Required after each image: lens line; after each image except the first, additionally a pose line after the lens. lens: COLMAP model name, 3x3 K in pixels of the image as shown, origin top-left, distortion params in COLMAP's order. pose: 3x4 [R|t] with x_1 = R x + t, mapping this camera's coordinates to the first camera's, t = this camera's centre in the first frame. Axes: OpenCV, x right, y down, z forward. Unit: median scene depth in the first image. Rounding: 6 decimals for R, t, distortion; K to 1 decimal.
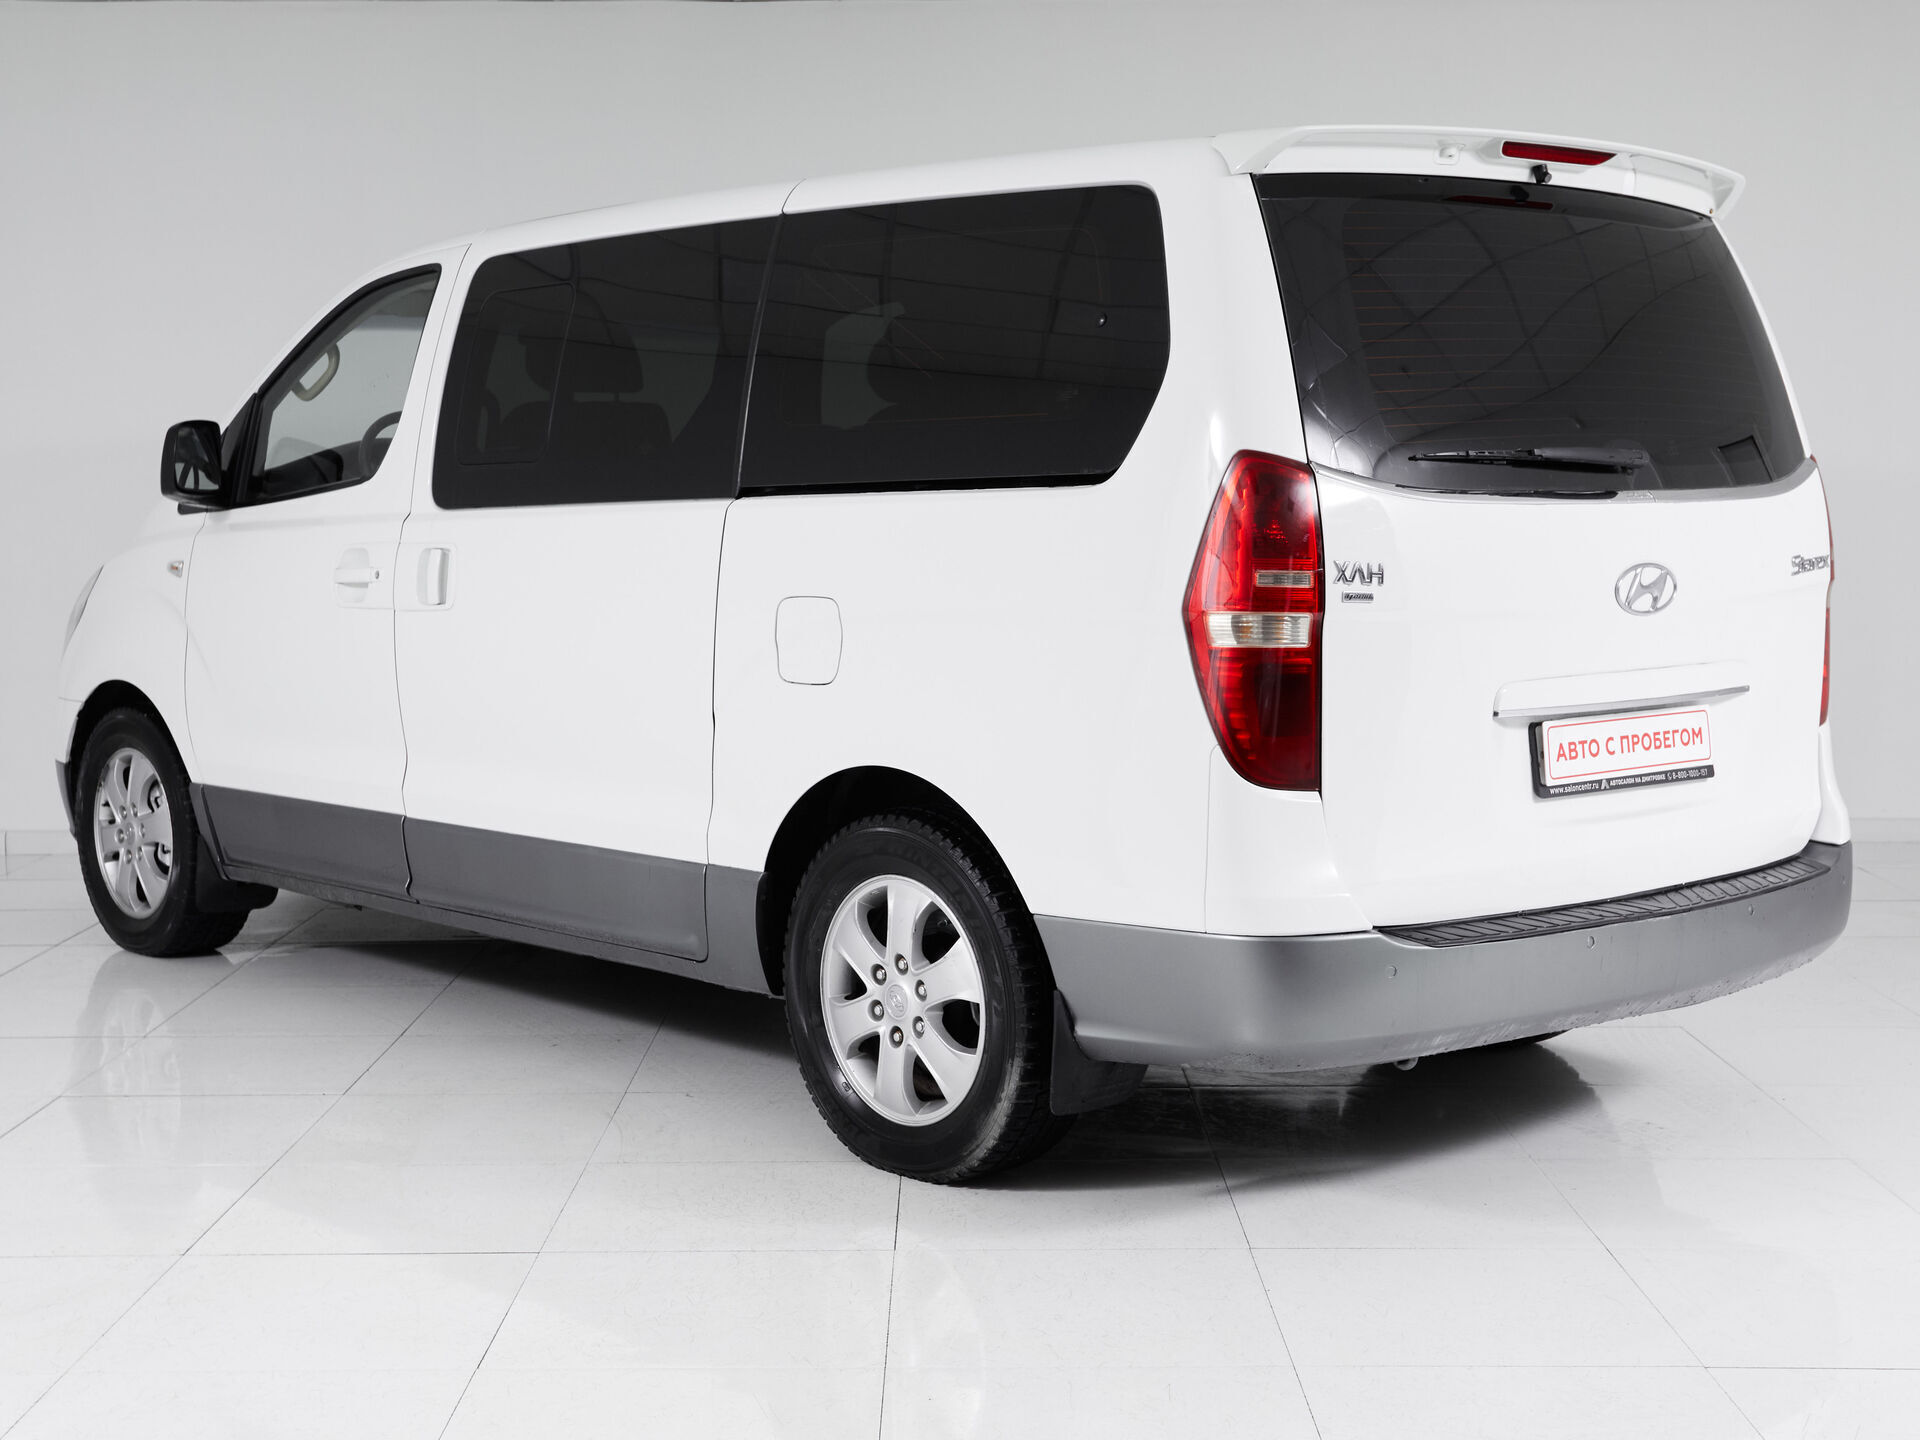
lens RADIAL K [[2701.9, 0, 960.0], [0, 2701.9, 720.0], [0, 0, 1]] dist [-0.007879, 0.021908]
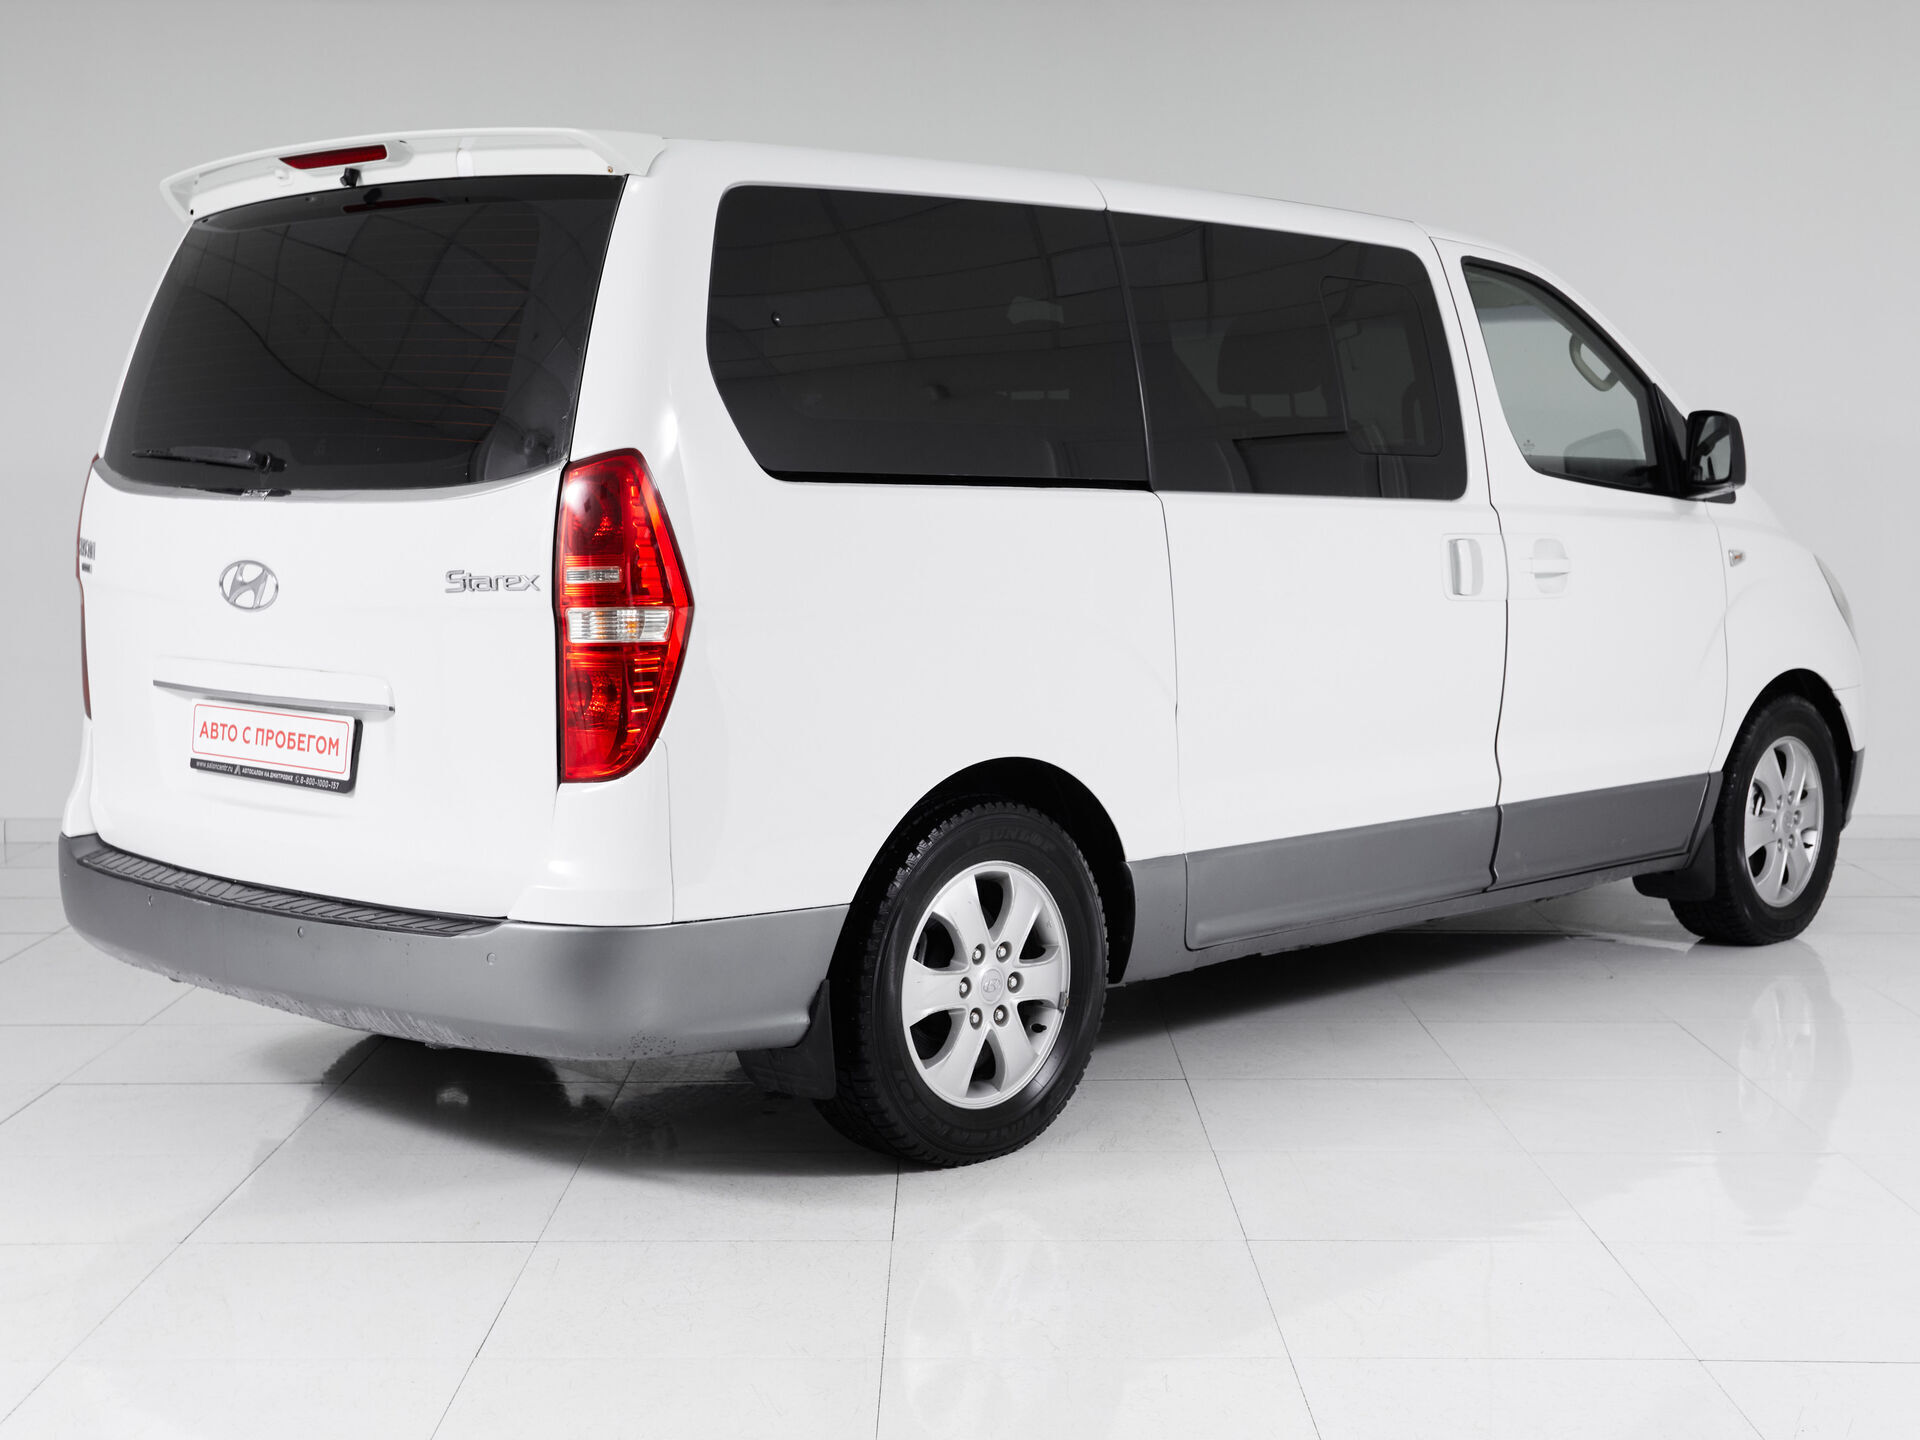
lens RADIAL K [[2701.9, 0, 960.0], [0, 2701.9, 720.0], [0, 0, 1]] dist [-0.007879, 0.021908]
pose [[0.096263, 0.102207, -0.990095, 1.282436], [-0.093830, 0.991216, 0.093200, -0.117398], [0.990924, 0.083929, 0.105007, 1.152383]]
